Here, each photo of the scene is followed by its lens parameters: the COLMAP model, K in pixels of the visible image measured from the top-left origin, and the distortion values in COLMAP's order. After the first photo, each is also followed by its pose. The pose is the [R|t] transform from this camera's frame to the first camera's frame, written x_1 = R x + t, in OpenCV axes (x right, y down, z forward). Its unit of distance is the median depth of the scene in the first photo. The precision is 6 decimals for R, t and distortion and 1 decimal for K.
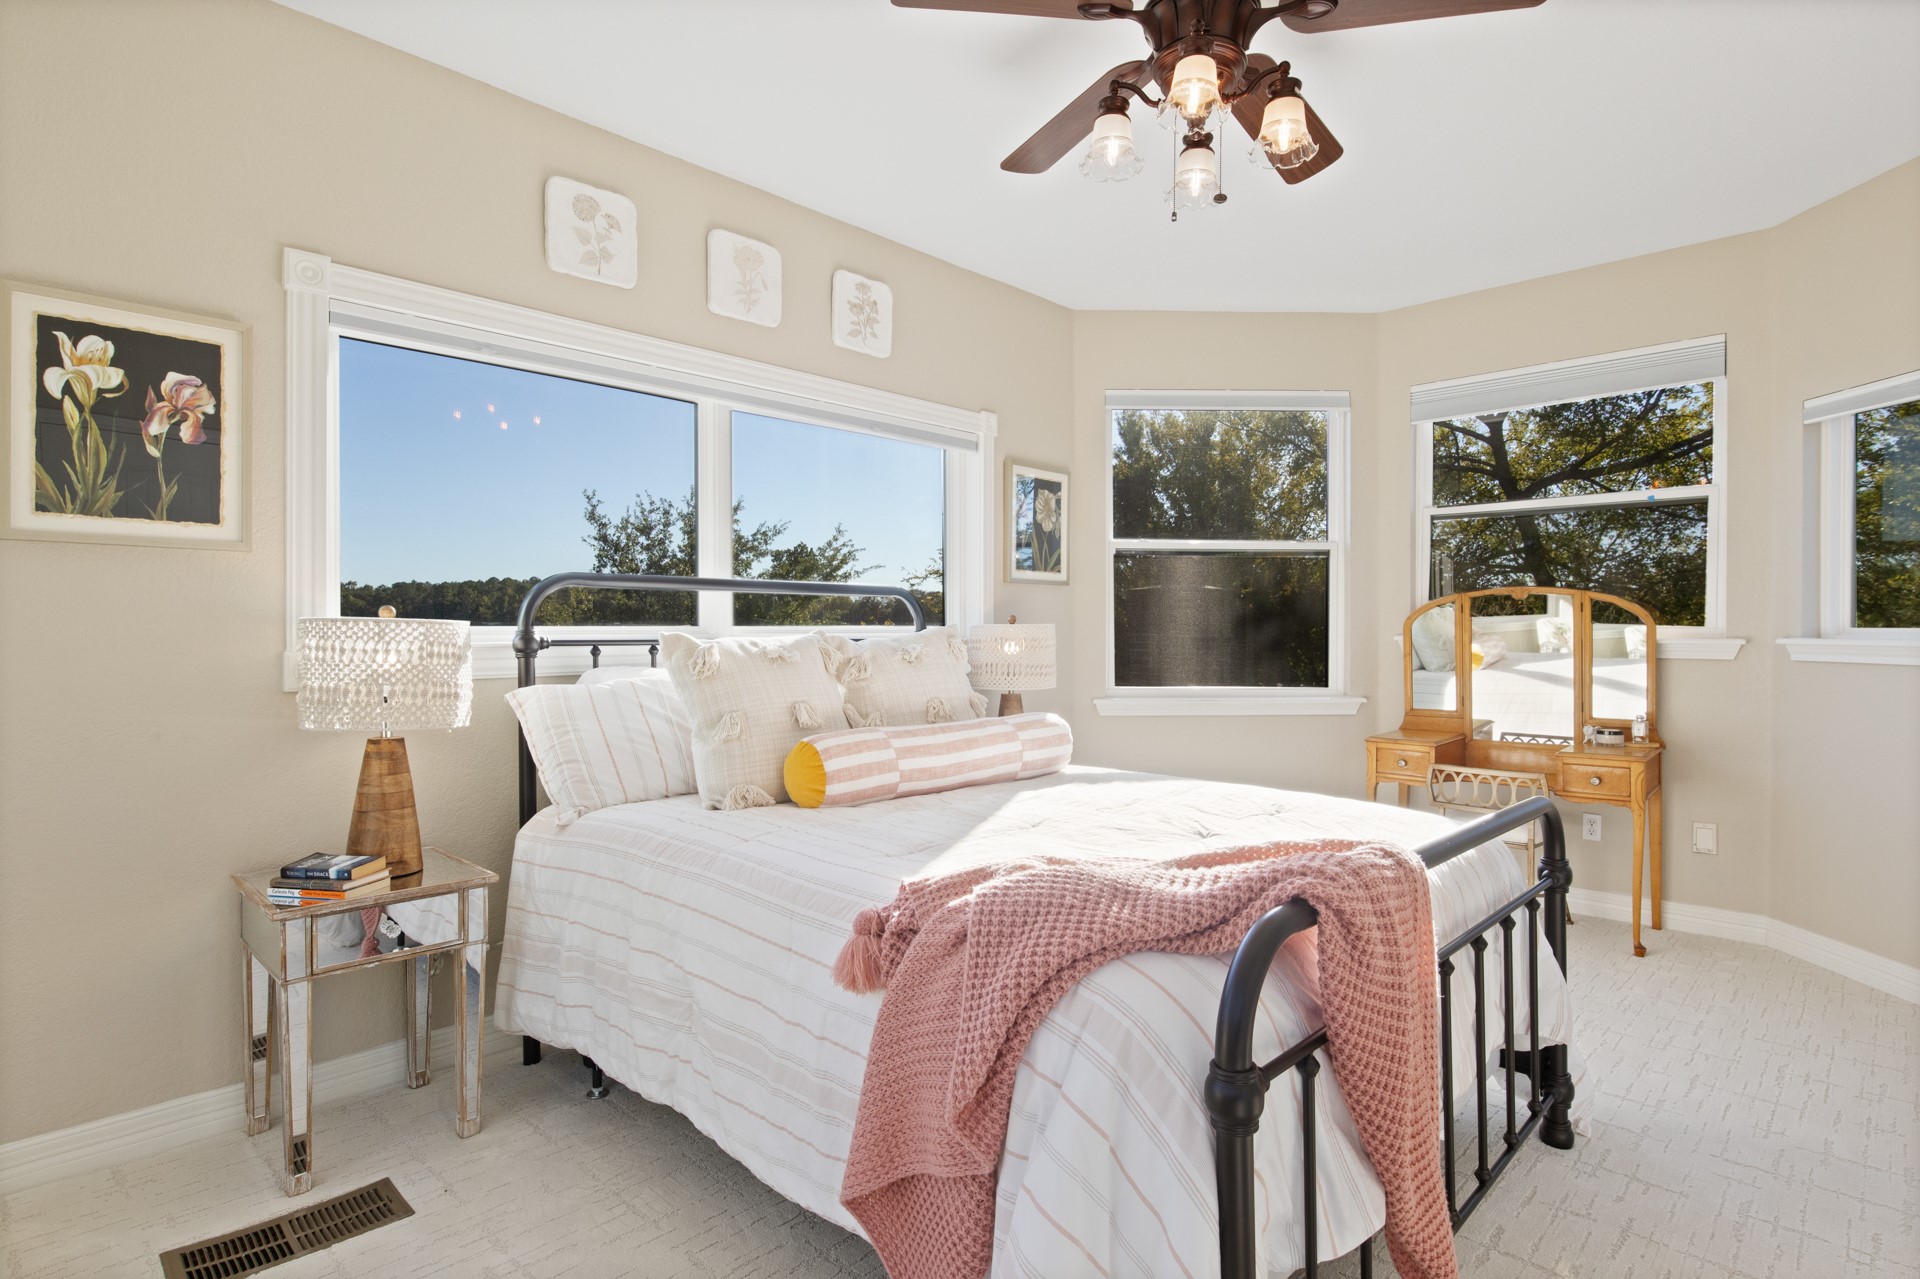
lens RADIAL K [[972.8, 0, 959.8], [0, 972.8, 635.9], [0, 0, 1]] dist [-0.006152, -0.001614]
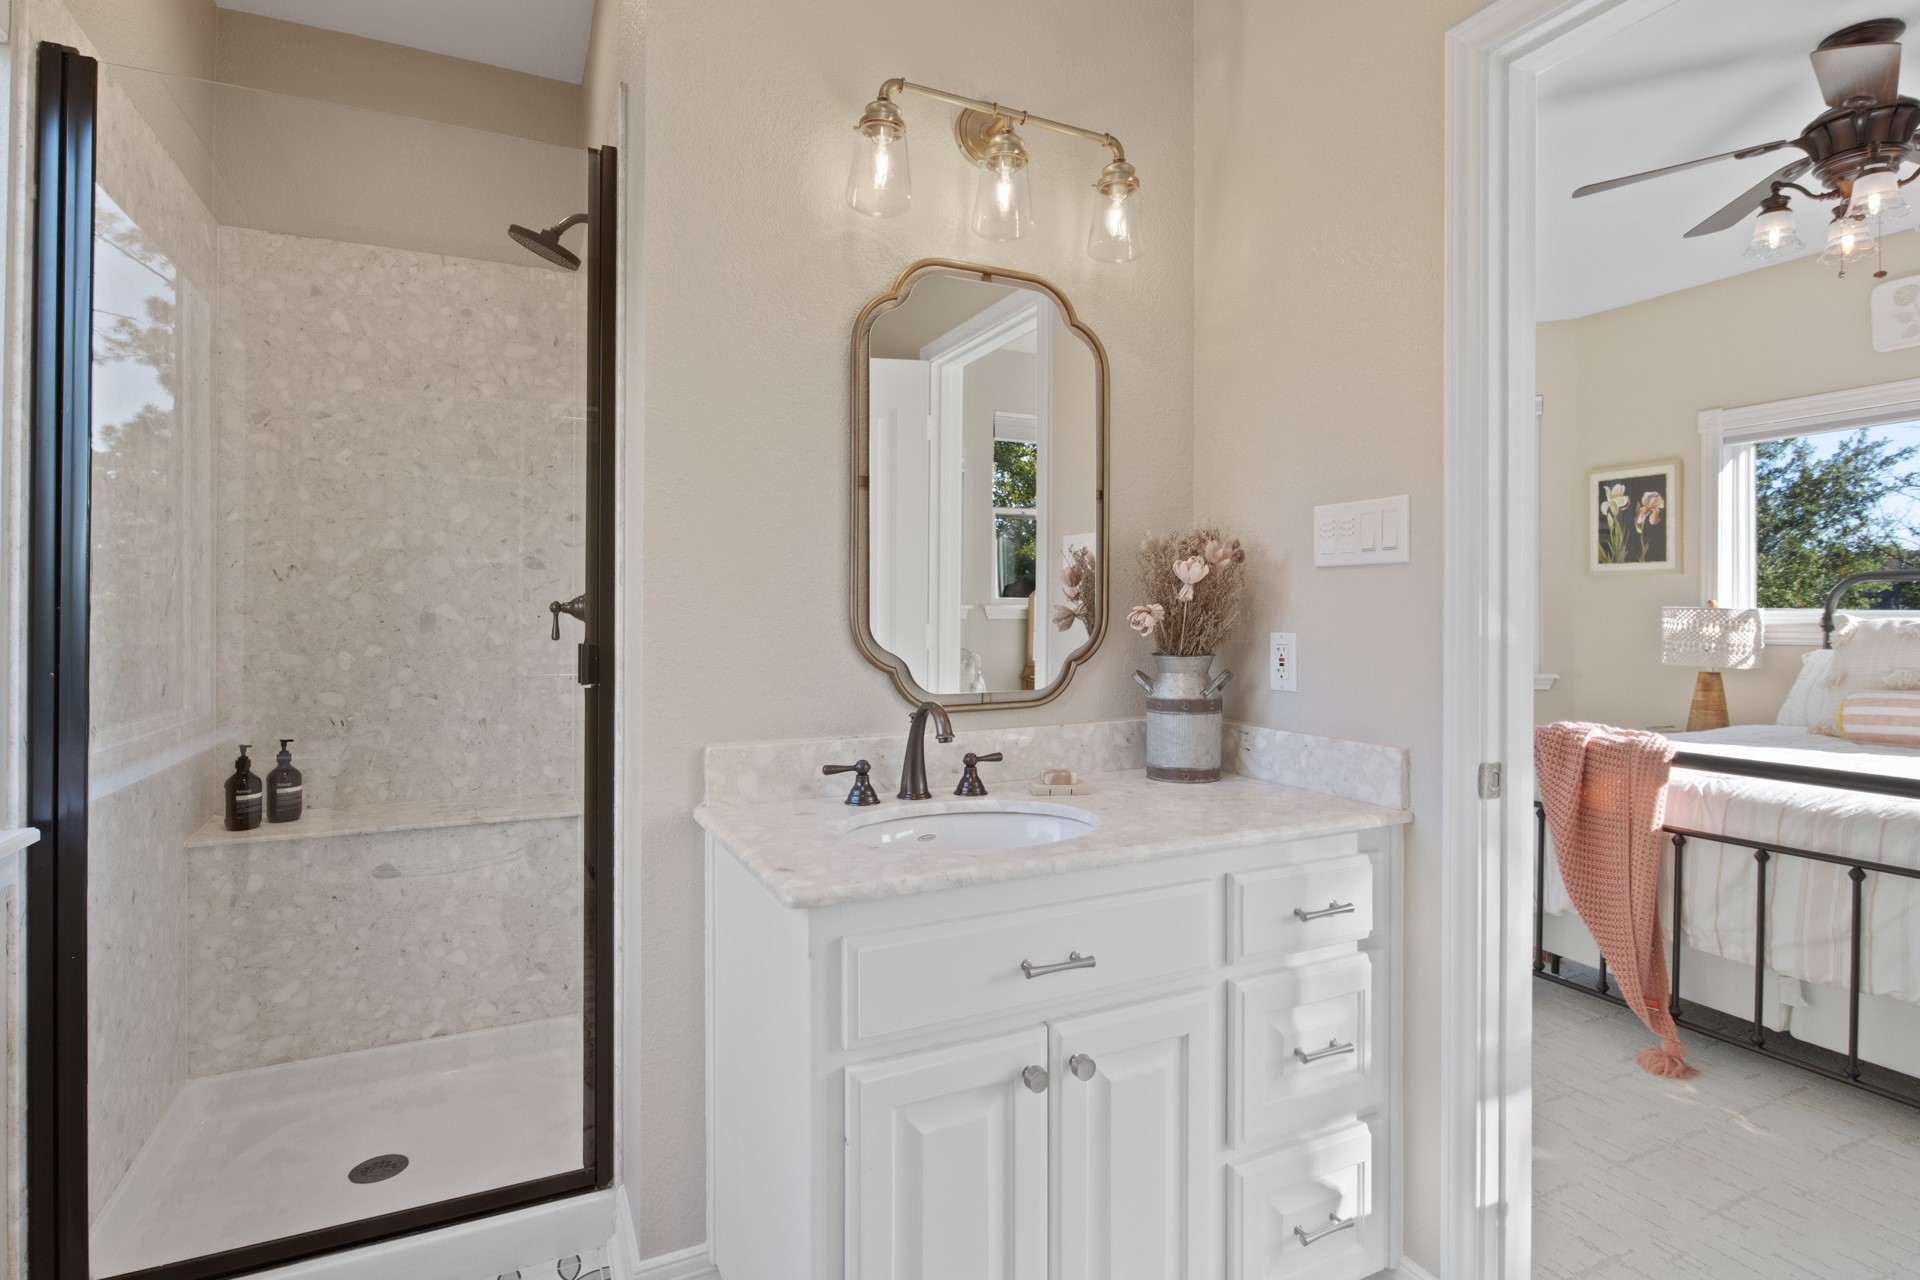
lens RADIAL K [[972.8, 0, 961.0], [0, 972.8, 625.7], [0, 0, 1]] dist [-0.006152, -0.001614]
pose [[-0.336906, 0.015963, -0.941403, 1.755137], [-0.000012, 0.999856, 0.016959, -0.014105], [0.941538, 0.005725, -0.336857, 0.301989]]
